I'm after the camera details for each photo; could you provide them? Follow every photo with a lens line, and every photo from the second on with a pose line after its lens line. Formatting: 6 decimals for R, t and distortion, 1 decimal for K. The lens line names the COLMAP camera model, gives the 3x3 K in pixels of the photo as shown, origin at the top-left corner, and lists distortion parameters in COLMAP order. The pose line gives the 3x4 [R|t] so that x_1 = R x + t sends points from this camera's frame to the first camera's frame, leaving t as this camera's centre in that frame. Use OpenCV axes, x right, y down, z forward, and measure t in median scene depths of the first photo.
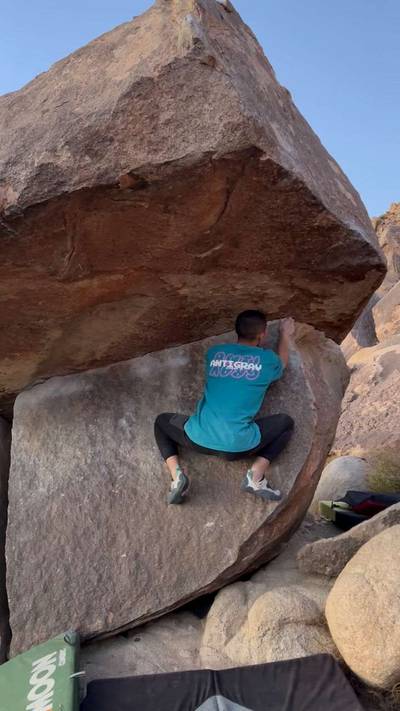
lens RADIAL K [[613.2, 0, 198.2], [0, 613.2, 355.4], [0, 0, 1]] dist [0.098001, -0.163335]
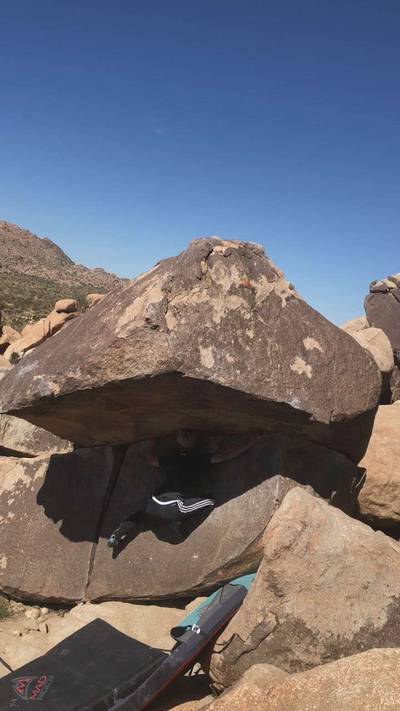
lens RADIAL K [[669.8, 0, 204.1], [0, 669.8, 338.5], [0, 0, 1]] dist [0.001836, 0.000000]
pose [[0.845622, 0.142042, -0.514536, 0.894248], [-0.111856, 0.989696, 0.089382, -0.472676], [0.521930, -0.018029, 0.852798, -0.503851]]
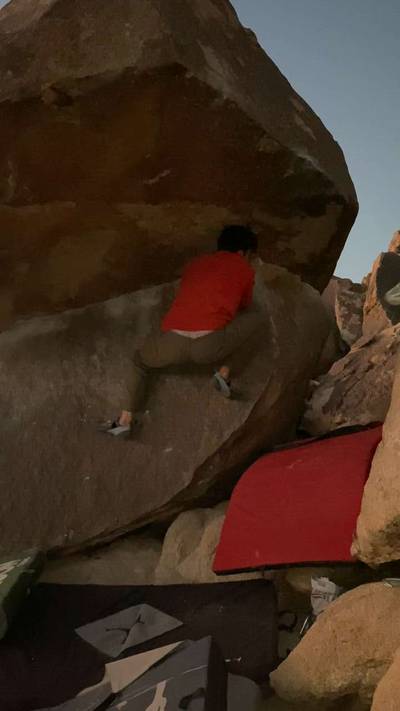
lens RADIAL K [[619.9, 0, 194.8], [0, 619.9, 348.7], [0, 0, 1]] dist [0.072470, -0.097932]
pose [[0.995027, 0.000172, -0.099607, 0.171690], [-0.001406, 0.999923, -0.012320, 0.119960], [0.099598, 0.012398, 0.994951, -0.035171]]
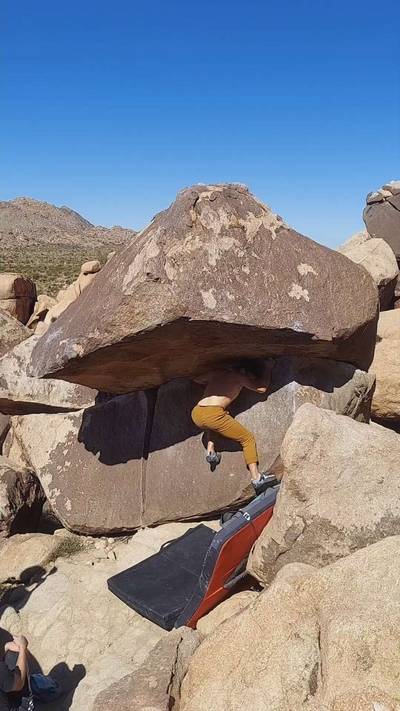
lens RADIAL K [[613.2, 0, 193.8], [0, 613.2, 351.1], [0, 0, 1]] dist [0.098001, -0.163335]
pose [[0.830801, 0.063777, -0.552903, 0.938660], [0.064427, 0.975715, 0.209356, -0.489896], [0.552828, -0.209555, 0.806516, -0.472779]]
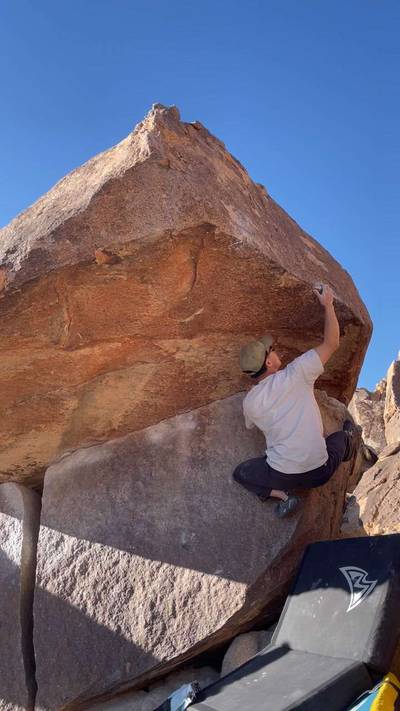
lens RADIAL K [[613.2, 0, 201.1], [0, 613.2, 350.4], [0, 0, 1]] dist [0.098001, -0.163335]
pose [[0.990094, -0.091723, -0.106305, 0.140339], [0.069062, 0.977347, -0.200056, 0.117167], [0.122247, 0.190732, 0.974000, -0.109225]]
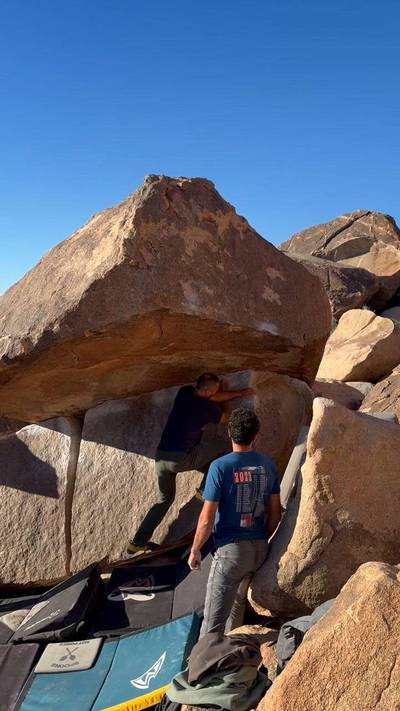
lens RADIAL K [[613.2, 0, 198.6], [0, 613.2, 353.1], [0, 0, 1]] dist [0.098001, -0.163335]
pose [[0.952578, 0.029704, -0.302840, 0.548191], [0.002610, 0.994390, 0.105745, -0.298602], [0.304282, -0.101521, 0.947157, -0.487940]]
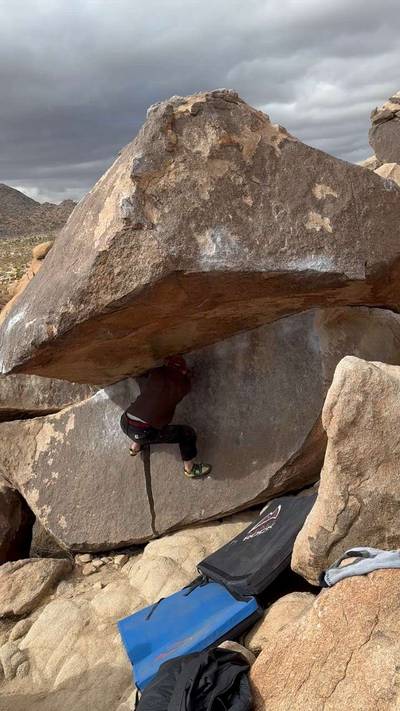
lens RADIAL K [[708.8, 0, 172.0], [0, 708.8, 421.9], [0, 0, 1]] dist [0.082273, 0.000000]
pose [[0.829420, 0.026385, -0.558003, 0.846140], [0.183445, 0.930625, 0.316679, -0.421901], [0.527647, -0.365023, 0.767038, -0.420639]]
